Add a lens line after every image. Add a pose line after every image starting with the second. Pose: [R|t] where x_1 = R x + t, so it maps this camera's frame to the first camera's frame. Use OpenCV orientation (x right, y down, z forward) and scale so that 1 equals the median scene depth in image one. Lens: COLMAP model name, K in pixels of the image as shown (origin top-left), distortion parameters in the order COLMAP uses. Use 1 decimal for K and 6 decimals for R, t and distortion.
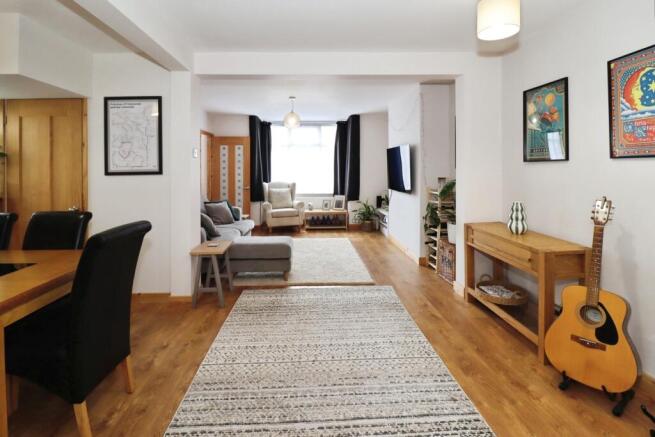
lens RADIAL K [[326.2, 0, 302.6], [0, 326.2, 173.0], [0, 0, 1]] dist [-0.002237, -0.000573]
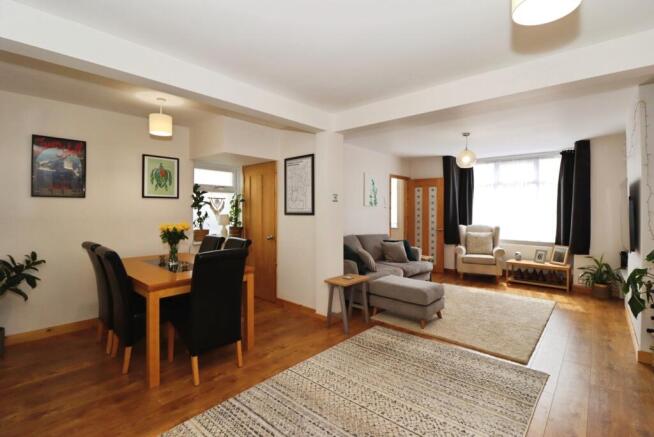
lens RADIAL K [[309.9, 0, 332.3], [0, 309.9, 205.0], [0, 0, 1]] dist [-0.002412, -0.000284]
pose [[0.728106, 0.002512, -0.685460, 0.237132], [-0.016732, 0.999760, -0.014110, -0.010141], [0.685261, 0.021743, 0.727973, 0.089773]]
